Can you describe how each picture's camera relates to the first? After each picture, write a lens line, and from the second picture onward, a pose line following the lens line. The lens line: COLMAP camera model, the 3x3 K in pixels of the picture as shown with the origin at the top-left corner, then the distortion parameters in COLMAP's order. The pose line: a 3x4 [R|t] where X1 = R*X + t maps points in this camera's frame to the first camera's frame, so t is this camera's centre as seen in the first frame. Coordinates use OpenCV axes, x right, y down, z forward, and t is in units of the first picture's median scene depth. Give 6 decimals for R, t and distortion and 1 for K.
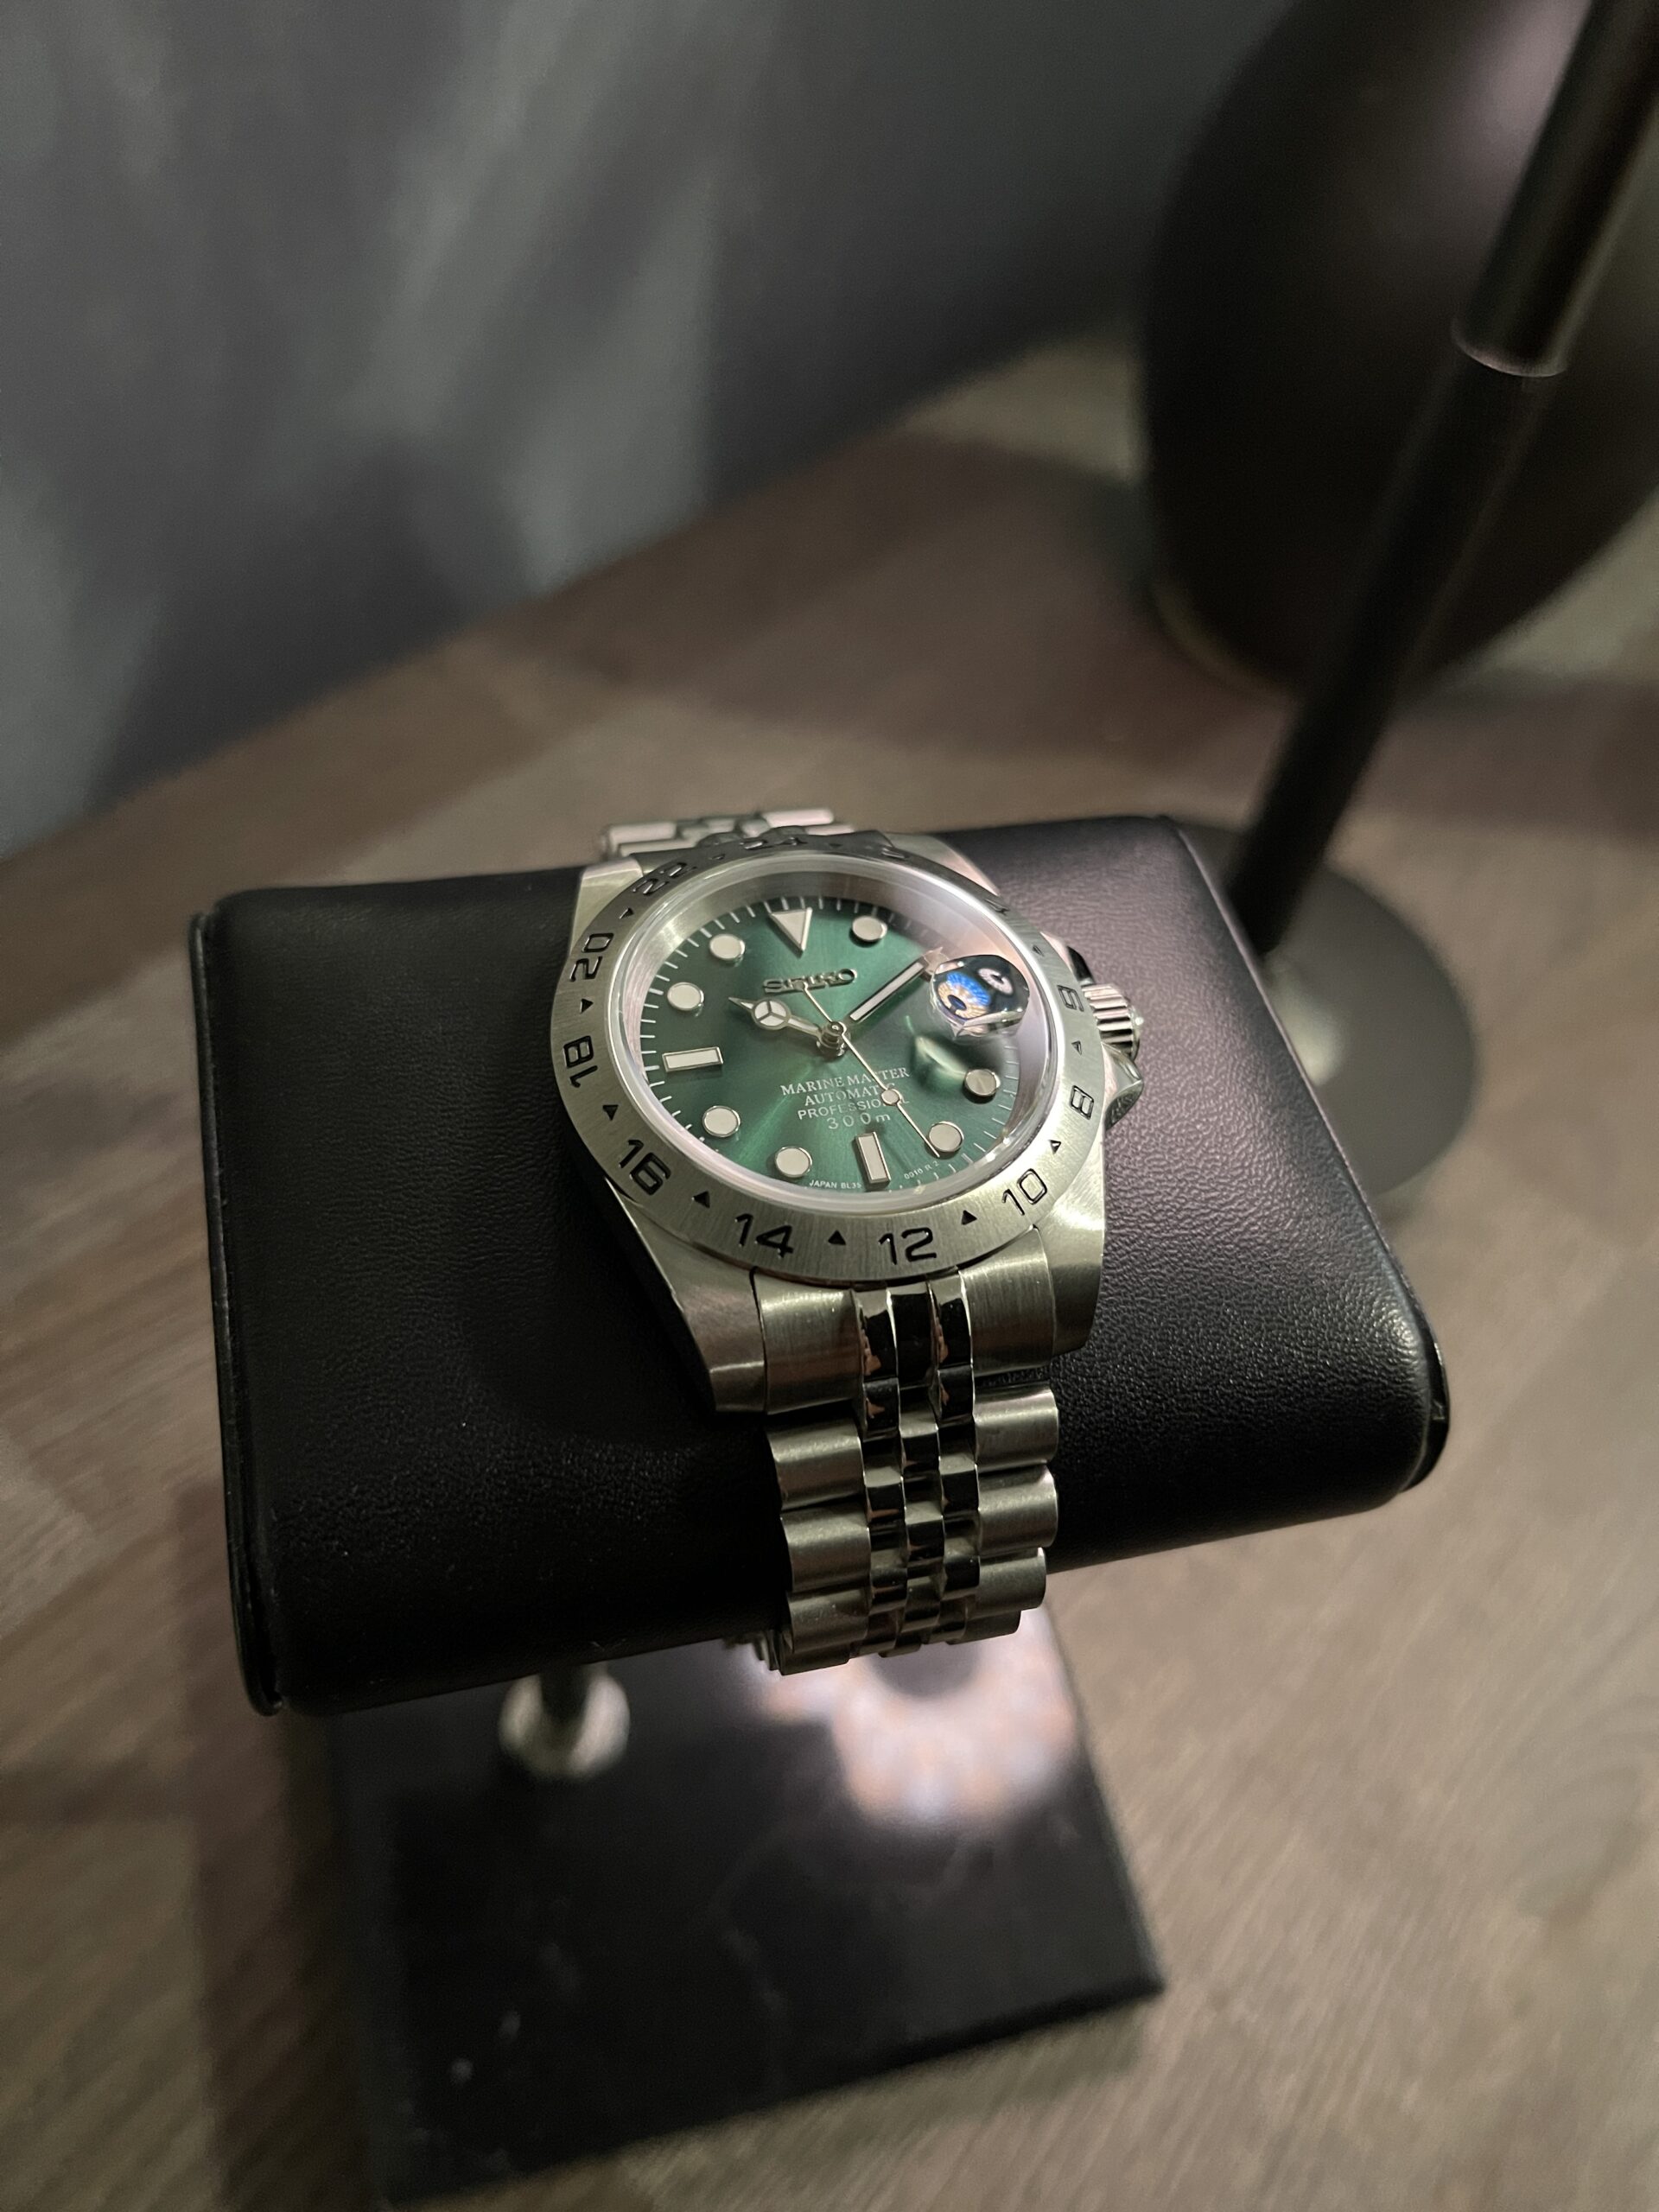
lens RADIAL K [[1741.1, 0, 829.5], [0, 1741.1, 1106.0], [0, 0, 1]] dist [0.055741, -0.105641]
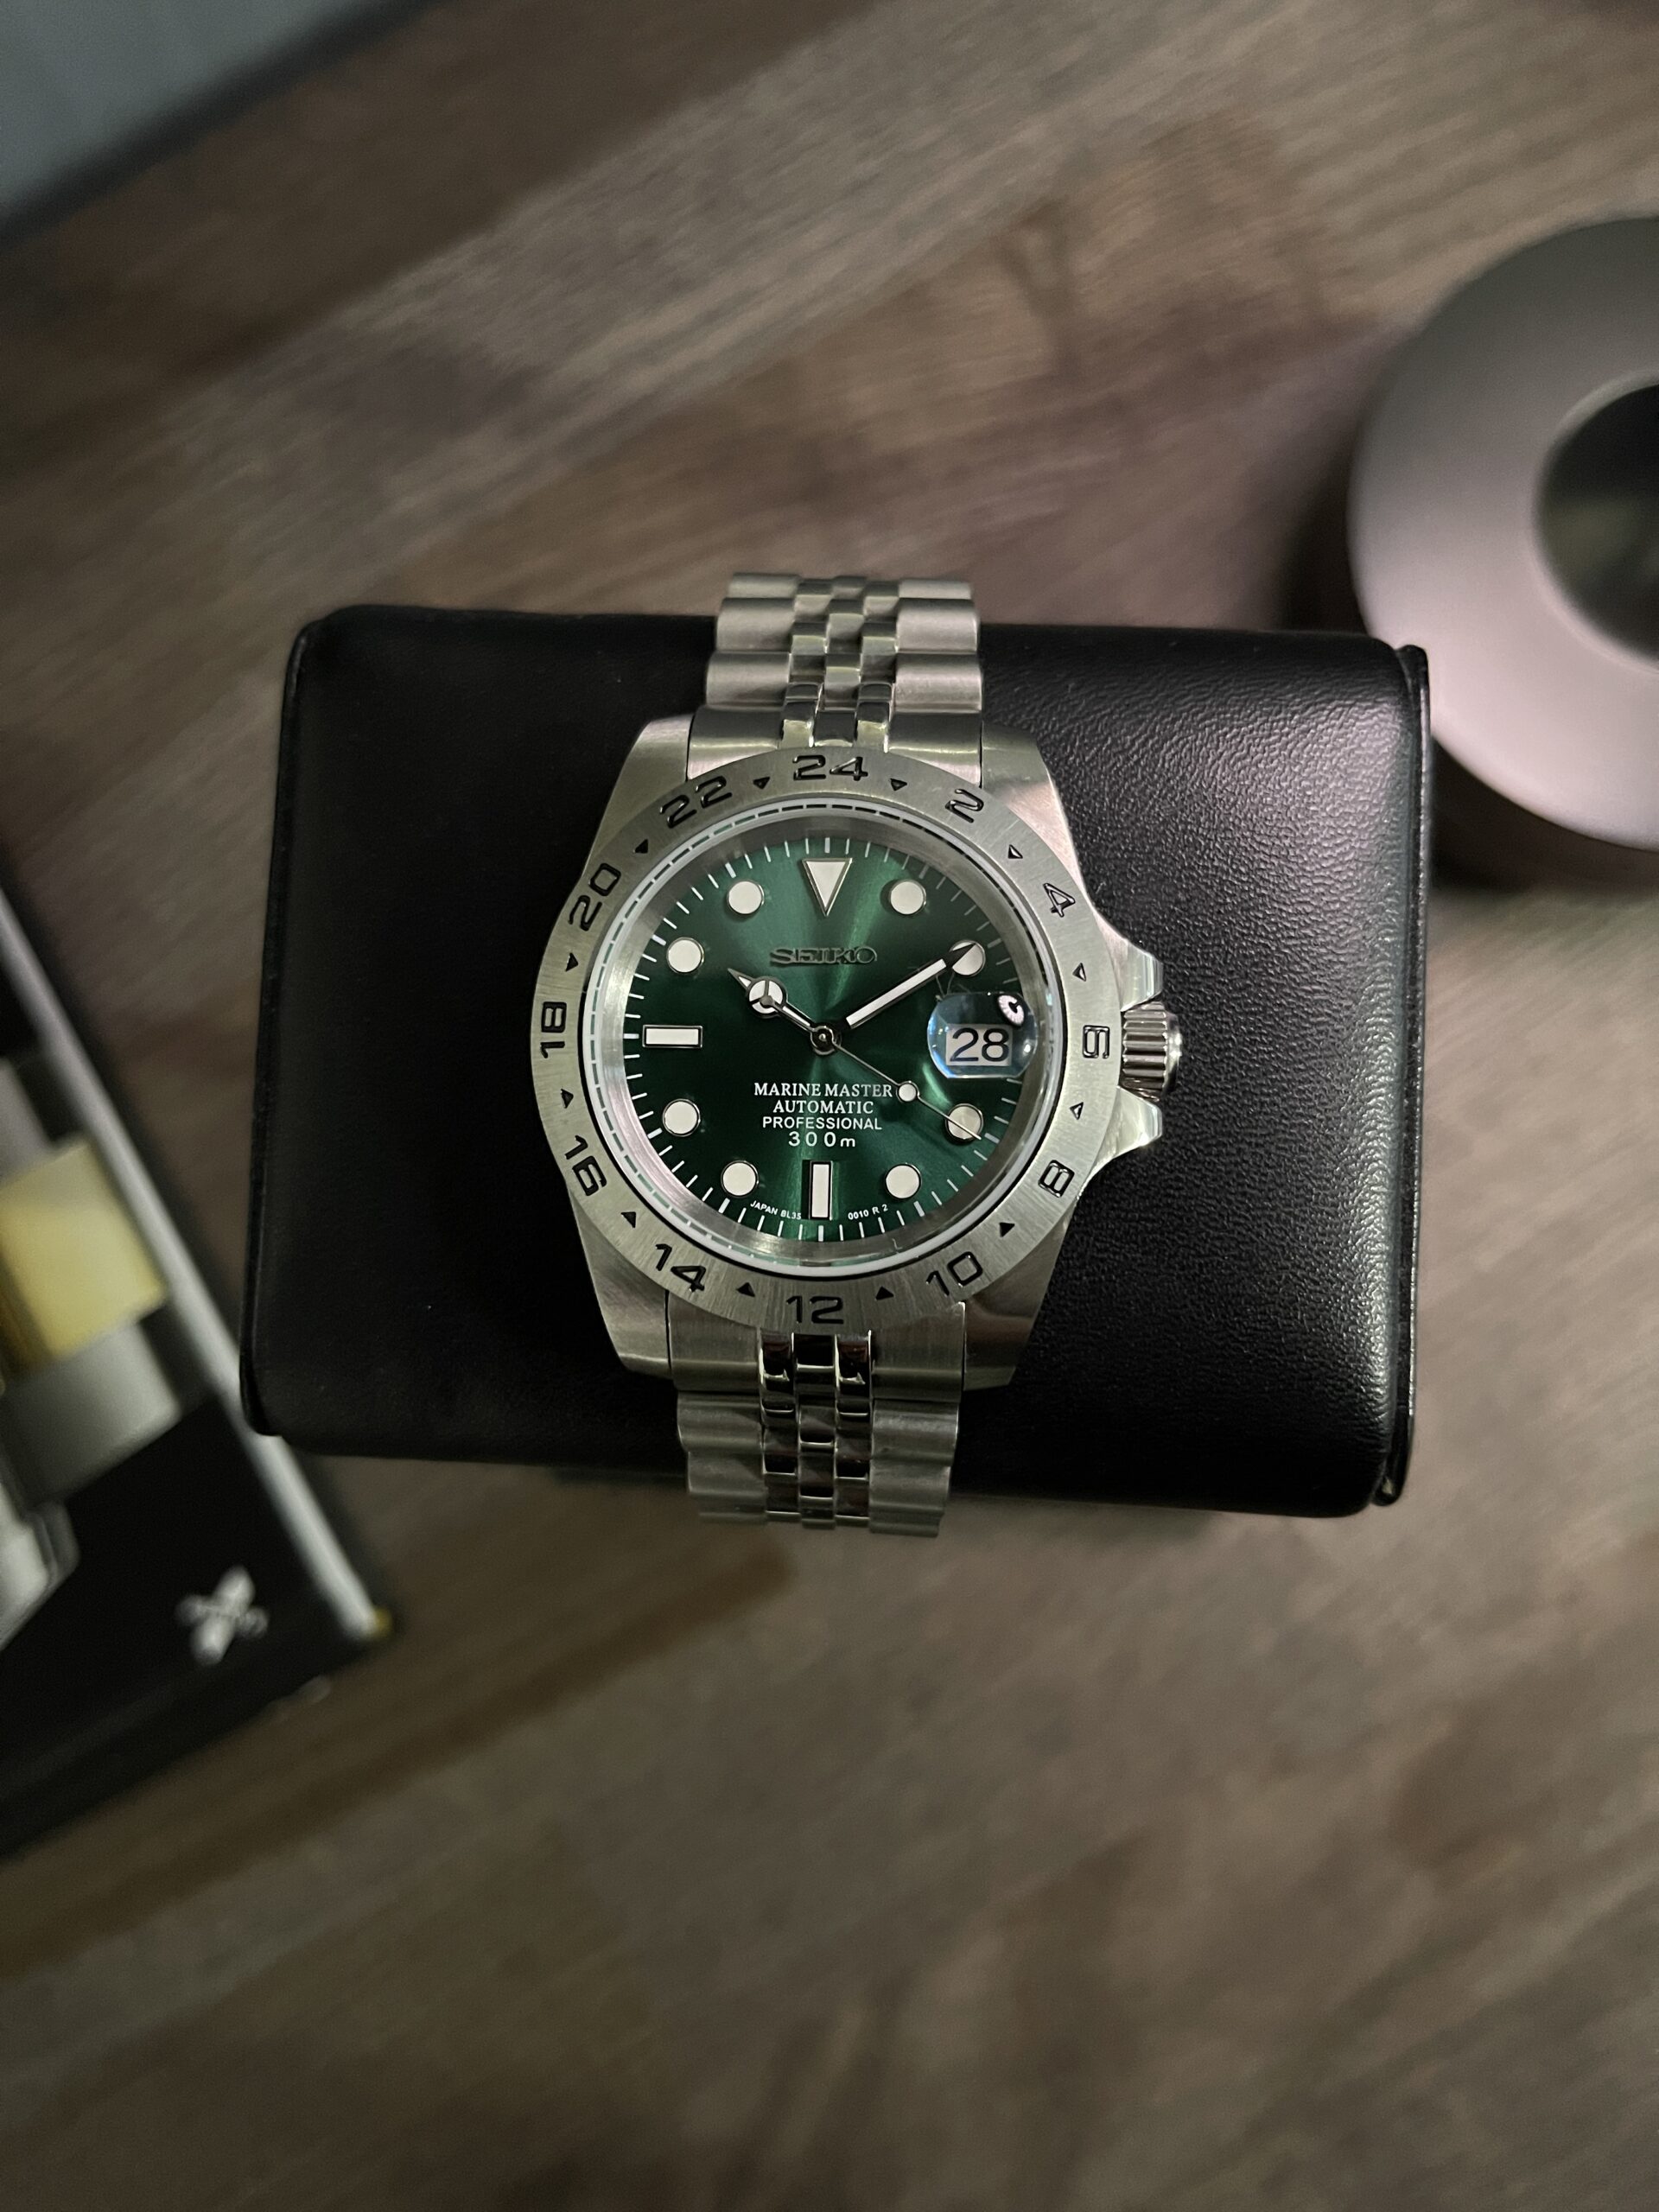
lens RADIAL K [[1741.1, 0, 829.5], [0, 1741.1, 1106.0], [0, 0, 1]] dist [0.055741, -0.105641]
pose [[0.938623, 0.273718, -0.209919, 0.218112], [-0.122381, 0.833214, 0.539238, -0.529086], [0.322506, -0.480451, 0.815571, 0.220111]]
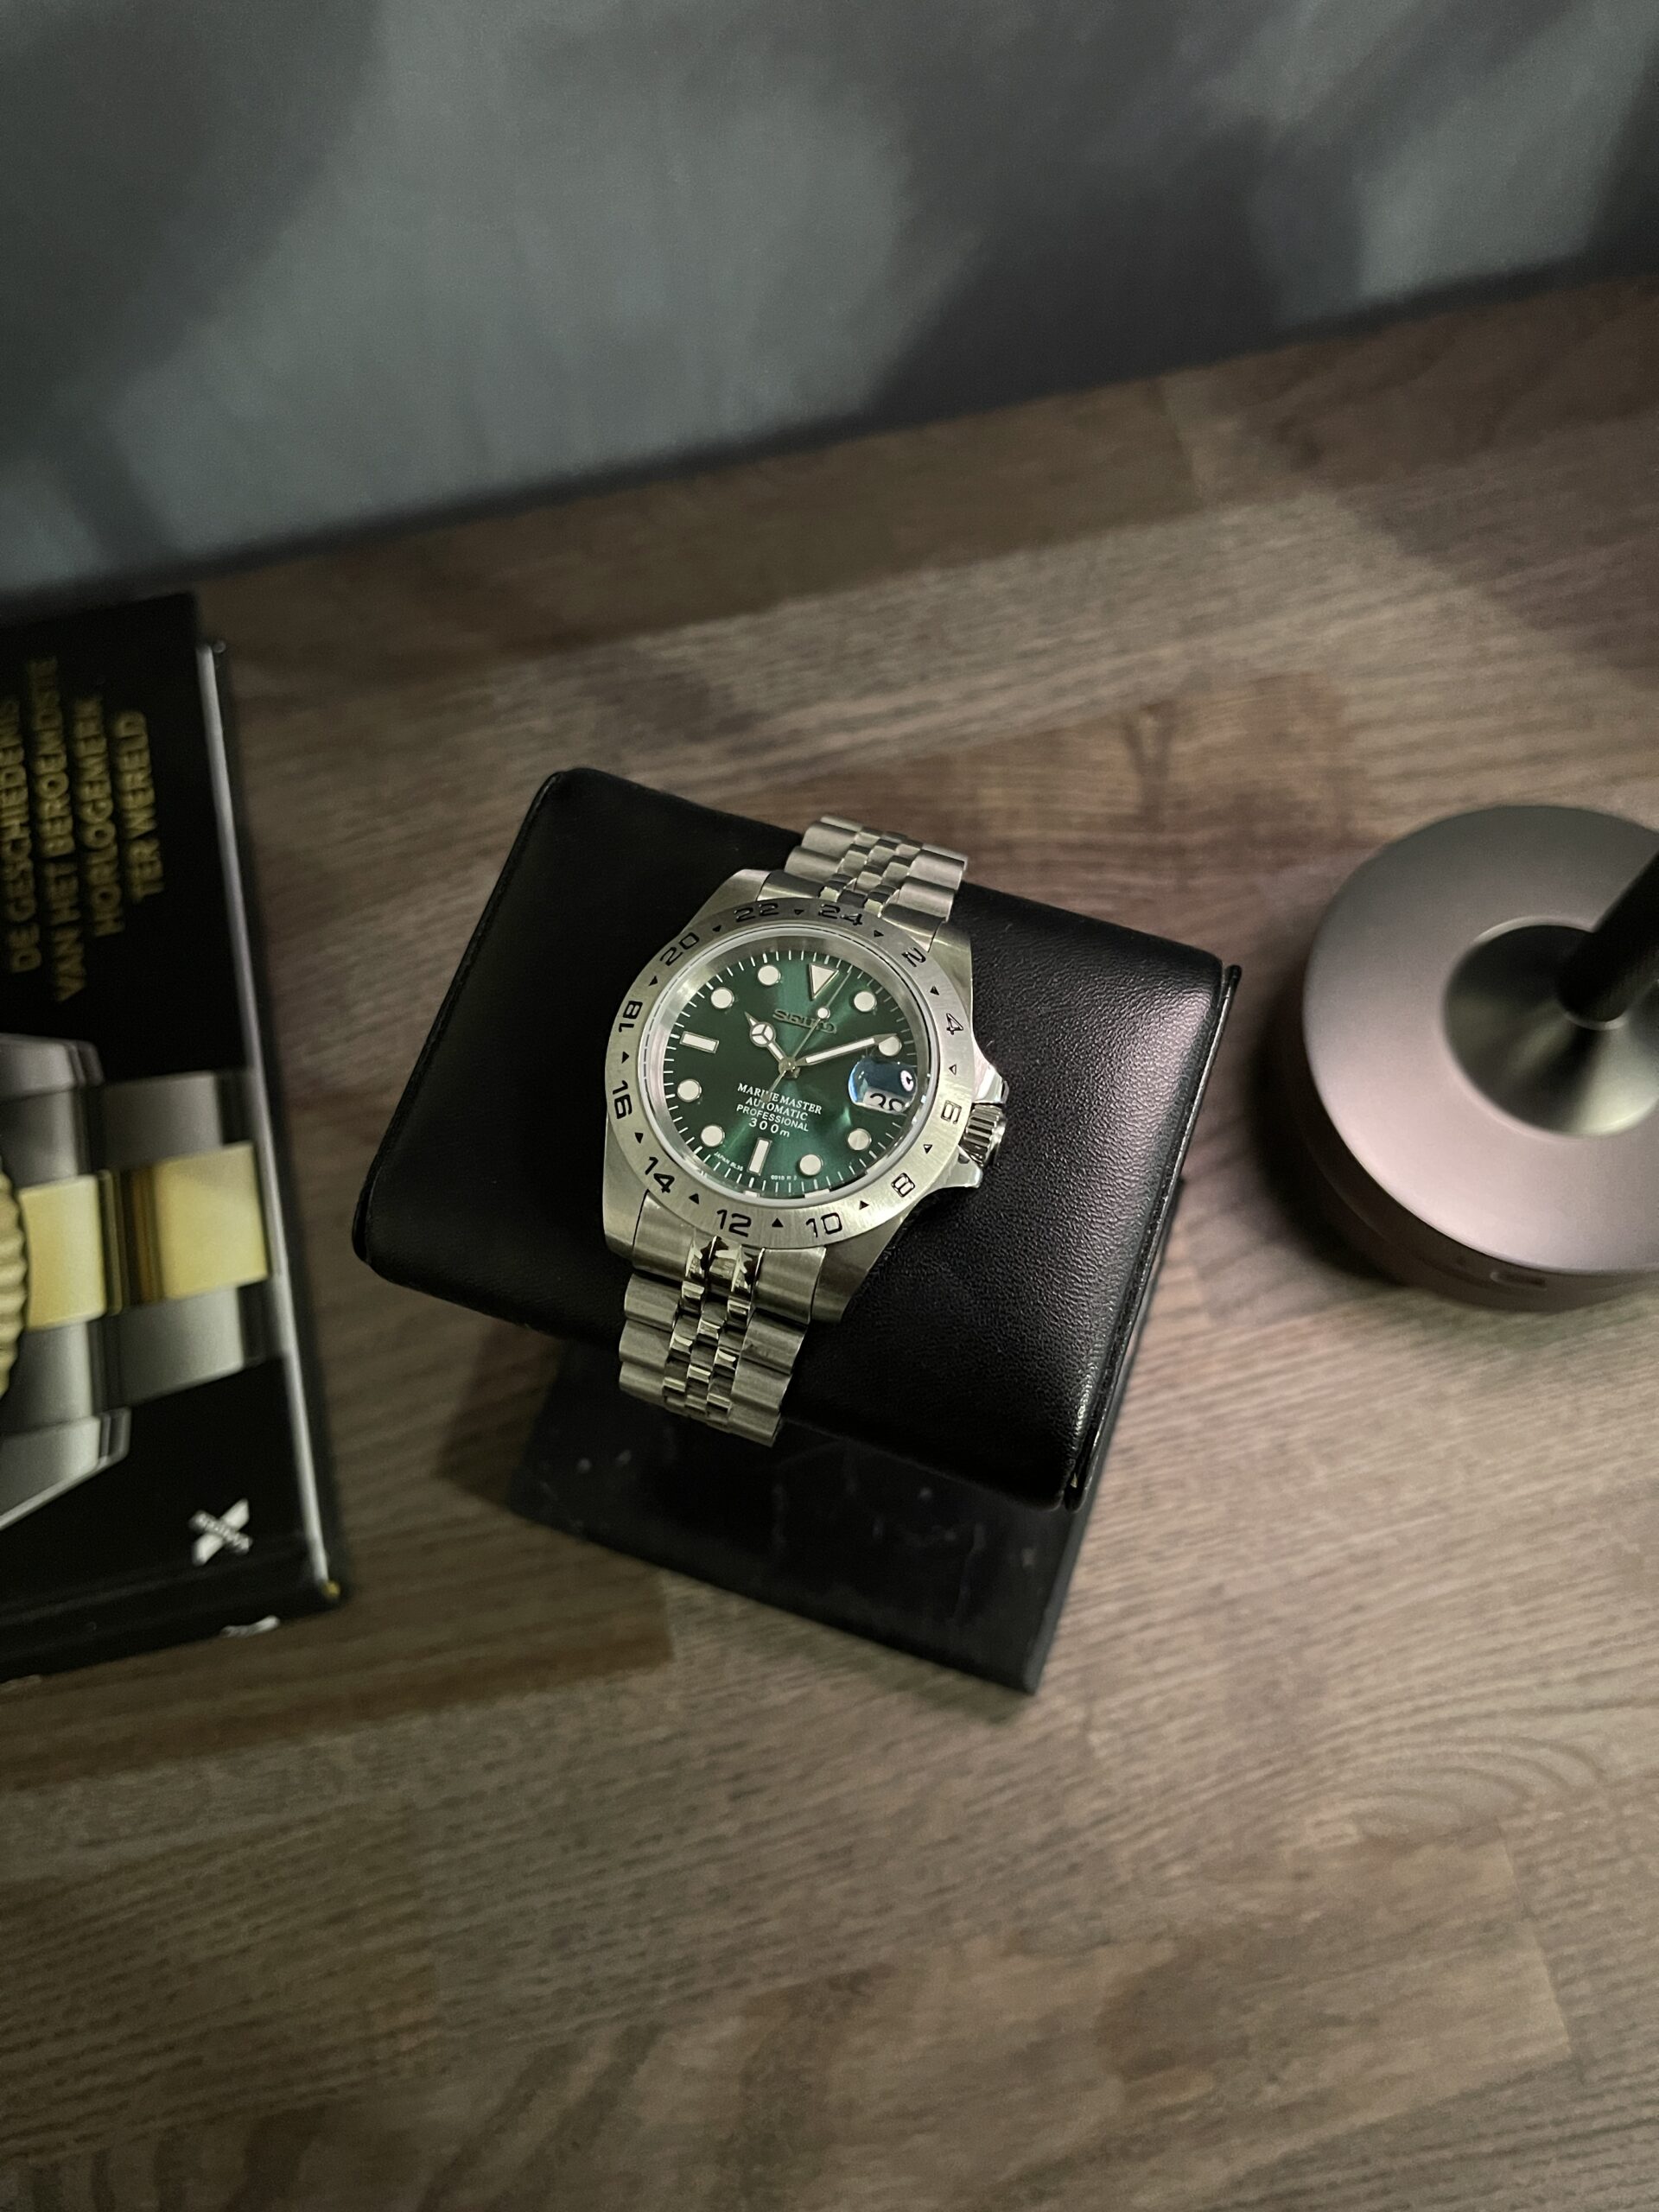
lens RADIAL K [[1741.1, 0, 829.5], [0, 1741.1, 1106.0], [0, 0, 1]] dist [0.055741, -0.105641]
pose [[0.818110, 0.464765, -0.338658, 0.567870], [-0.348660, 0.869204, 0.350599, -0.562050], [0.457309, -0.168752, 0.873150, -0.308522]]
